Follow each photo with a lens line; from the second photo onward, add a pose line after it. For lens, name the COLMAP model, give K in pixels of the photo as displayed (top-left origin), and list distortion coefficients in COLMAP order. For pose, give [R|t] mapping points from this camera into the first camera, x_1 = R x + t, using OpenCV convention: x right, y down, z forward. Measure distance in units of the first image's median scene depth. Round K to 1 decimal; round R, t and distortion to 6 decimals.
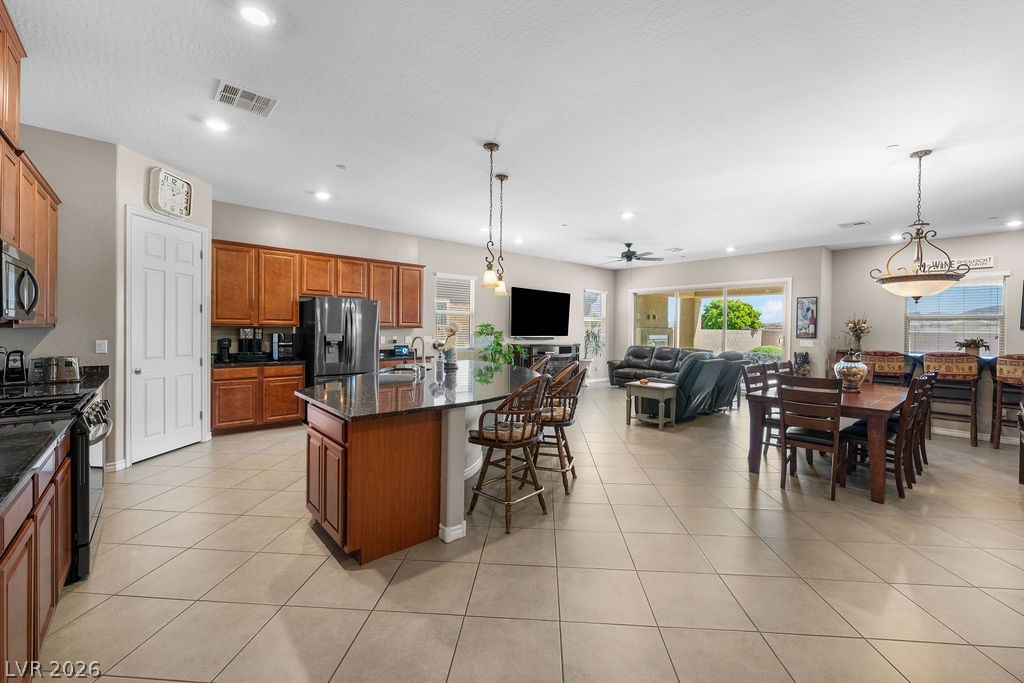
lens RADIAL K [[420.0, 0, 509.8], [0, 420.0, 333.1], [0, 0, 1]] dist [-0.003281, -0.000402]
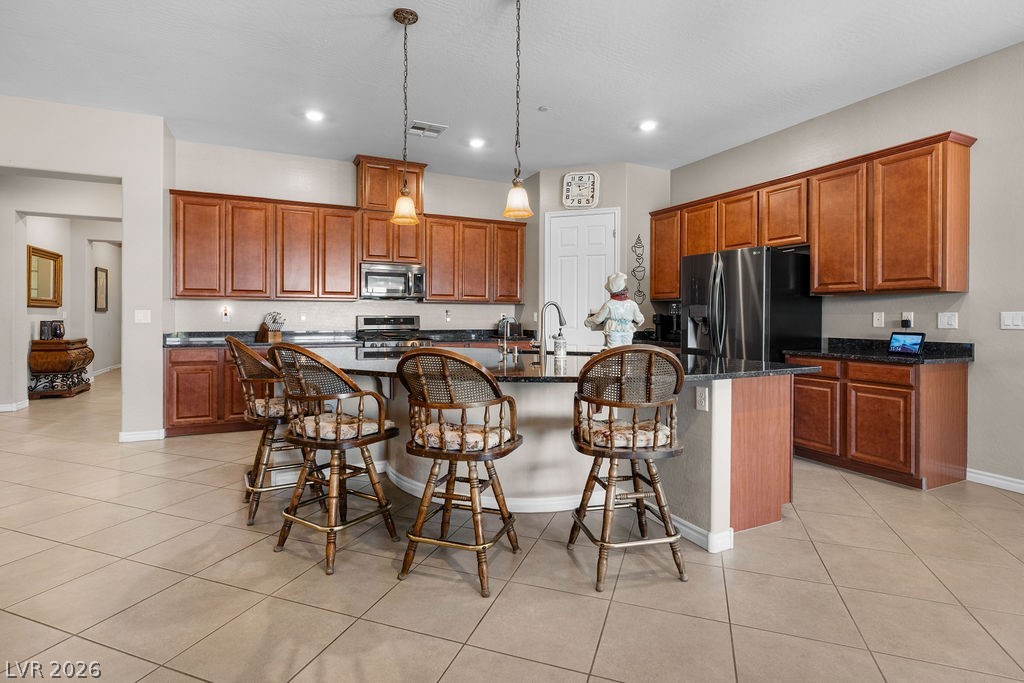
lens RADIAL K [[479.2, 0, 495.3], [0, 479.2, 317.2], [0, 0, 1]] dist [-0.005172, -0.000123]
pose [[-0.263538, -0.007108, -0.964623, 0.422861], [-0.015706, 0.999872, -0.003076, 0.026877], [0.964521, 0.014340, -0.263616, 0.863787]]
